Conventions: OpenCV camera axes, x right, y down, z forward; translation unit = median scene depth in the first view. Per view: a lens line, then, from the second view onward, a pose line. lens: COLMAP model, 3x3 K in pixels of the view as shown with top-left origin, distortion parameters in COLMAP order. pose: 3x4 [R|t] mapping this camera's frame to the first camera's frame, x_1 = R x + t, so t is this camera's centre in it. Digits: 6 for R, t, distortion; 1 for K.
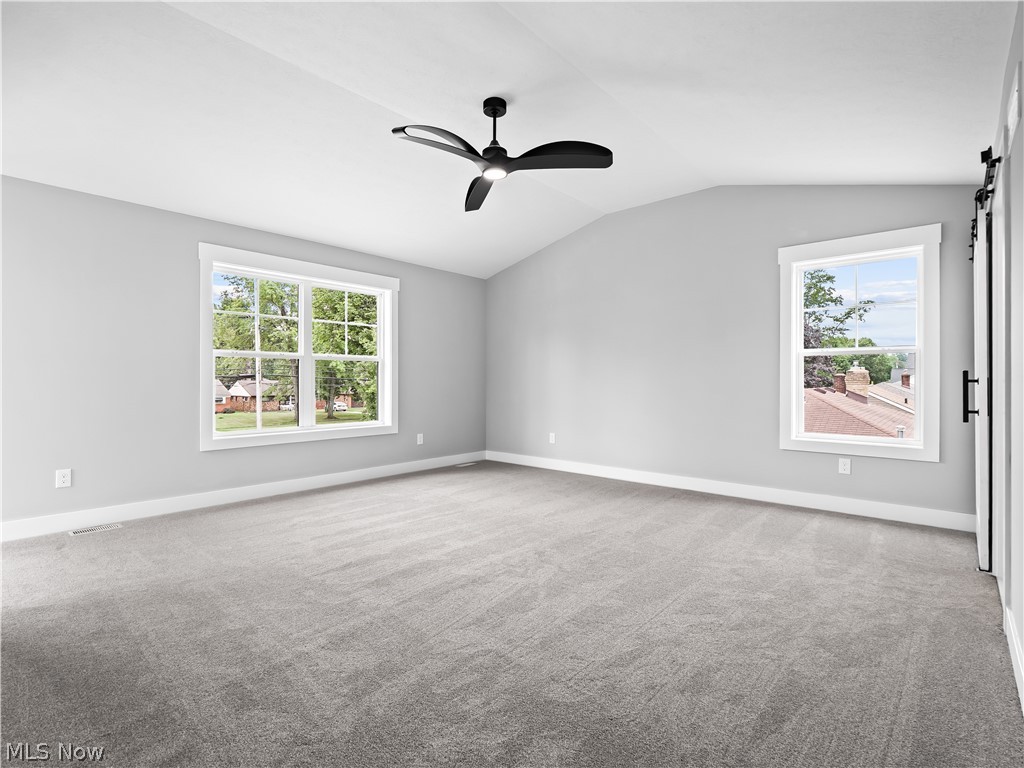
lens RADIAL K [[497.6, 0, 511.0], [0, 497.6, 383.8], [0, 0, 1]] dist [0.002255, -0.003022]
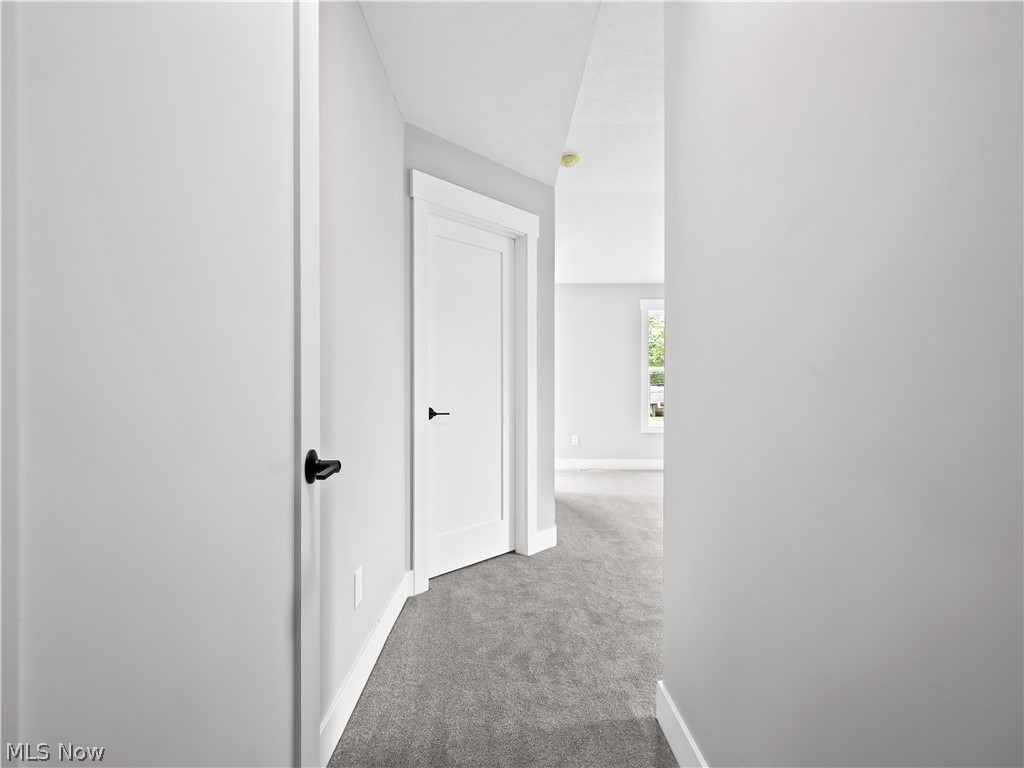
lens RADIAL K [[497.6, 0, 511.3], [0, 497.6, 387.2], [0, 0, 1]] dist [0.002255, -0.003022]
pose [[0.665795, 0.001632, -0.746133, 0.478684], [-0.003915, 0.999991, -0.001306, -0.000948], [0.746124, 0.003791, 0.665796, -0.615109]]
